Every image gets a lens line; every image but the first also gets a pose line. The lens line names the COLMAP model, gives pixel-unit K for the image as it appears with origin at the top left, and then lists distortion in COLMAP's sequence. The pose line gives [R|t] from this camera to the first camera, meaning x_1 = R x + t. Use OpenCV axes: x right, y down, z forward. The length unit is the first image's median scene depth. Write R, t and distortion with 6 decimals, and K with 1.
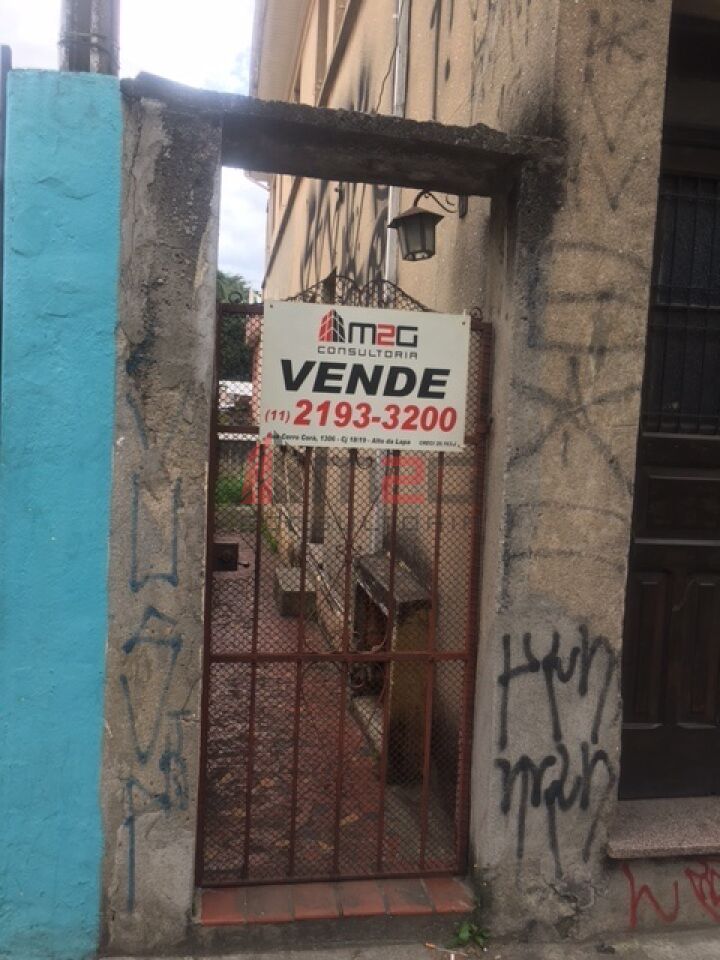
lens RADIAL K [[811.2, 0, 355.8], [0, 811.2, 482.6], [0, 0, 1]] dist [0.015328, -0.040760]
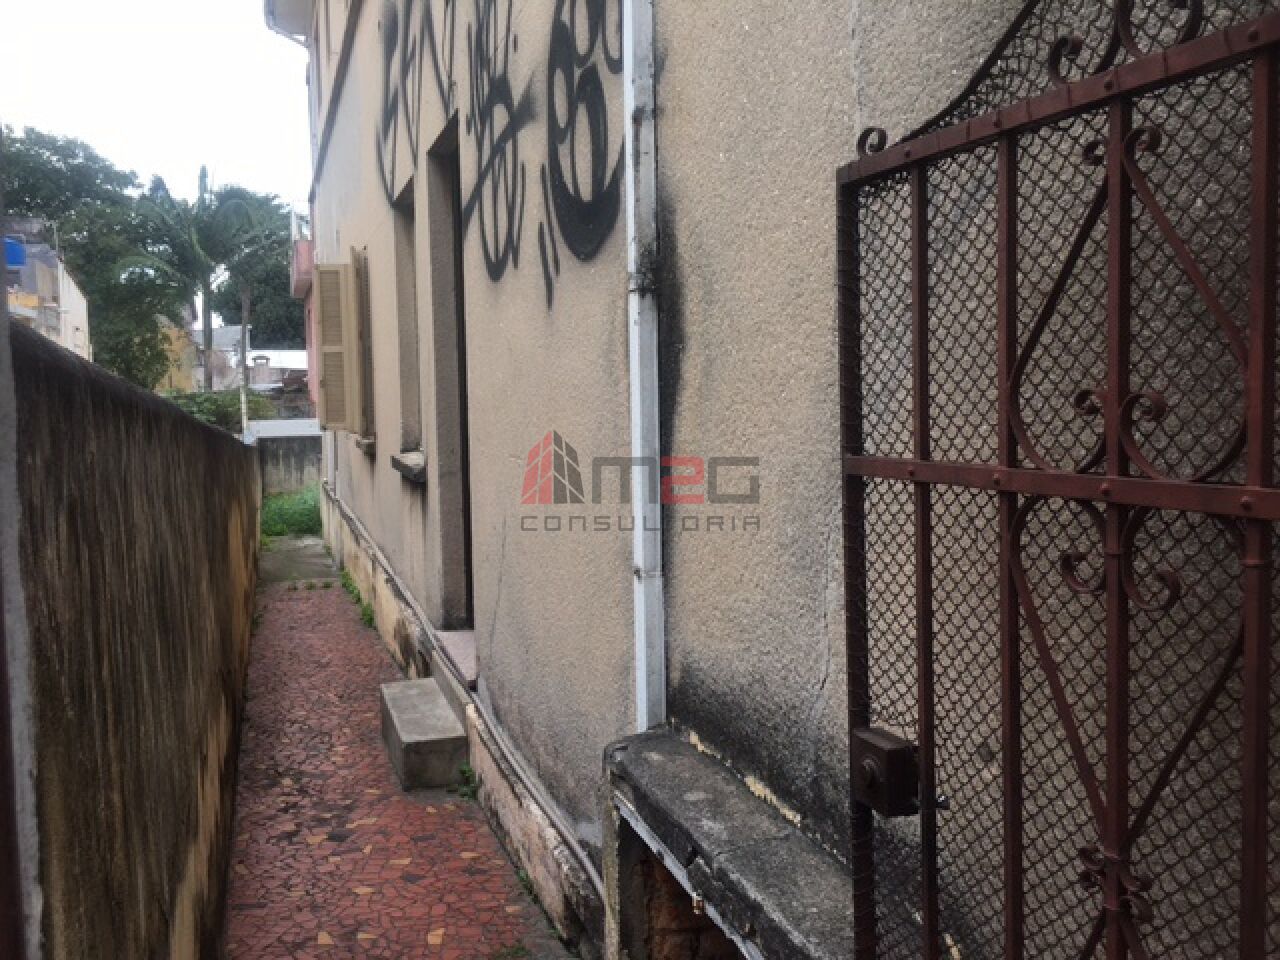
lens RADIAL K [[1081.7, 0, 651.2], [0, 1081.7, 474.5], [0, 0, 1]] dist [0.015328, -0.040760]
pose [[0.981764, -0.083253, 0.170906, -0.021445], [0.082433, 0.996526, 0.011897, -0.017904], [-0.171302, 0.002408, 0.985216, 0.162609]]
